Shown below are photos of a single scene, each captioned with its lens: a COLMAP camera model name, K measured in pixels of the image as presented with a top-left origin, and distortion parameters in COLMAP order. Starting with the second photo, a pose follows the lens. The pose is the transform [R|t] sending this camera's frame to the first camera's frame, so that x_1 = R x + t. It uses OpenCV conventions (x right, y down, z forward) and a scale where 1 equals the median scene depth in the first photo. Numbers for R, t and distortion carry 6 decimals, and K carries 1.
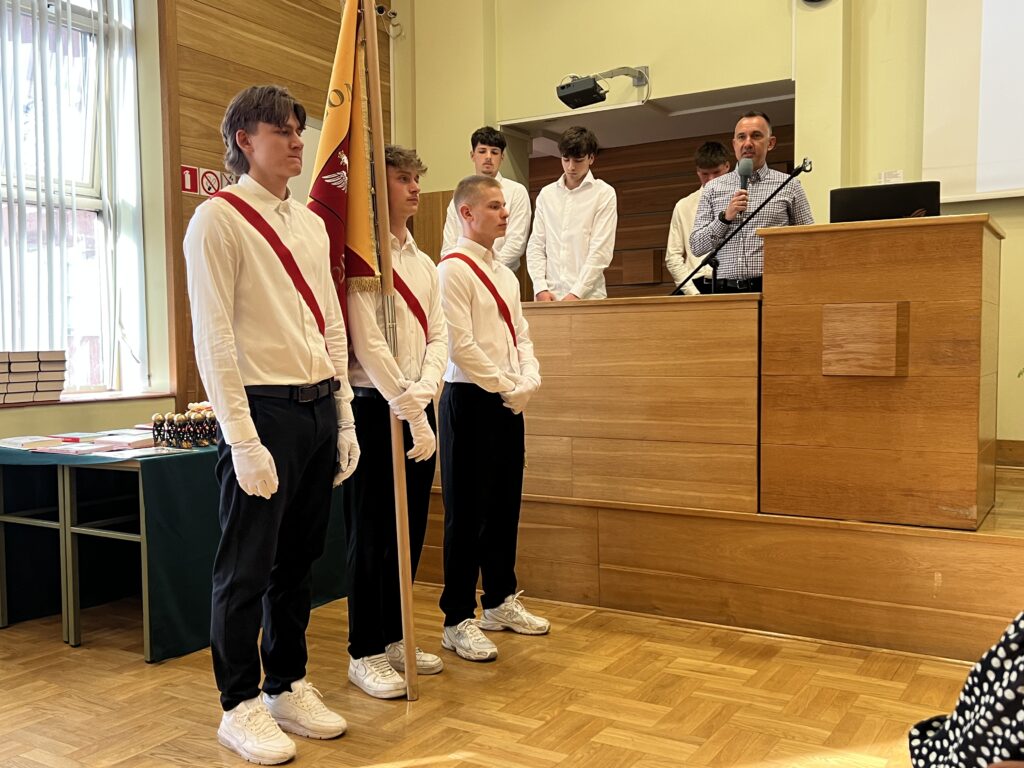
lens RADIAL K [[980.7, 0, 519.0], [0, 980.7, 389.9], [0, 0, 1]] dist [0.024366, 0.000000]
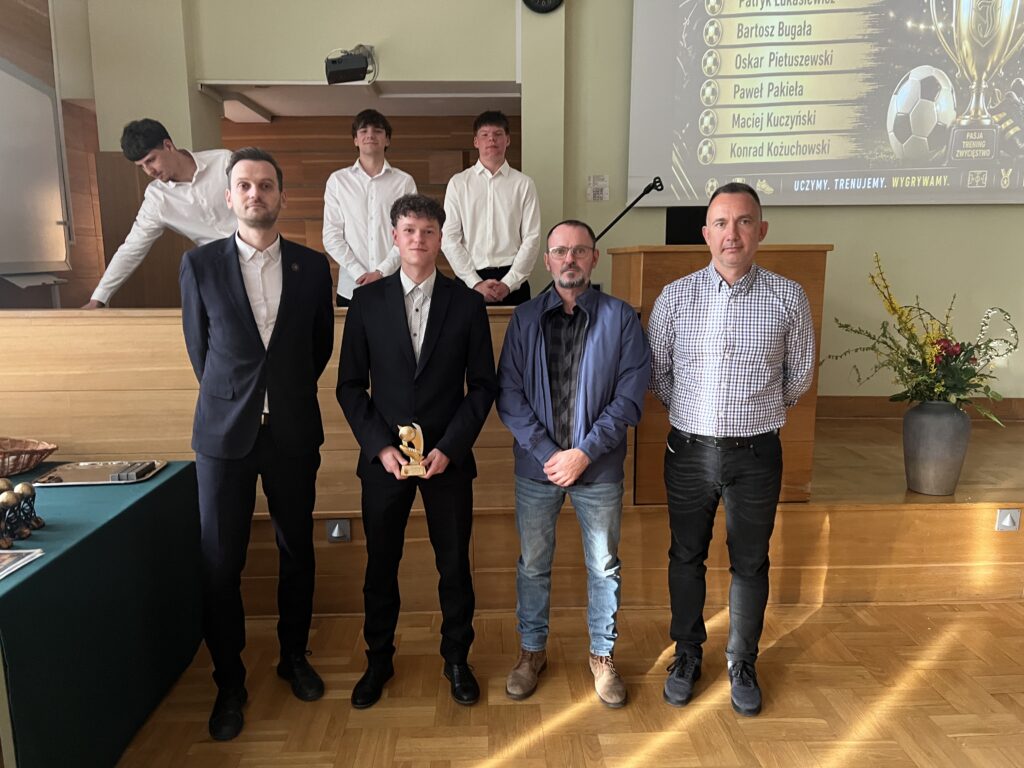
lens RADIAL K [[769.1, 0, 506.4], [0, 769.1, 393.2], [0, 0, 1]] dist [0.036461, -0.038552]
pose [[0.841151, -0.086997, 0.533758, -0.334414], [0.025002, 0.992176, 0.122315, -0.111024], [-0.540223, -0.089540, 0.836745, 0.367617]]
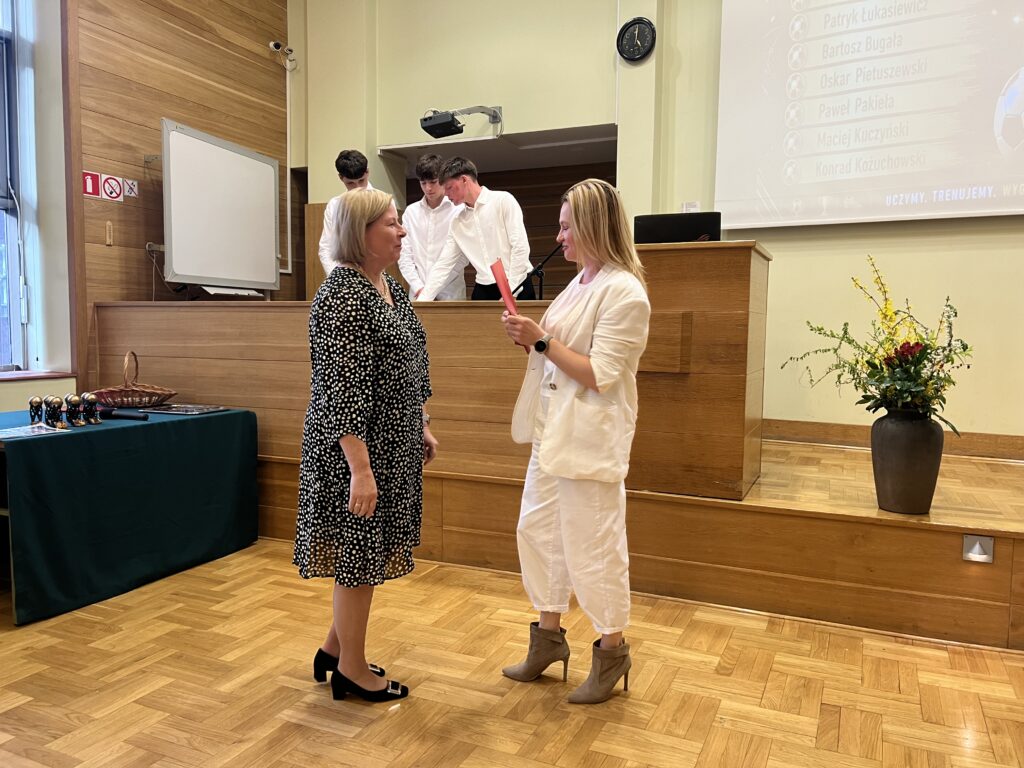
lens RADIAL K [[769.1, 0, 519.5], [0, 769.1, 374.9], [0, 0, 1]] dist [0.036461, -0.038552]
pose [[0.992513, 0.012200, 0.121531, 0.066283], [-0.013895, 0.999818, 0.013109, -0.019452], [-0.121349, -0.014700, 0.992501, 0.080137]]
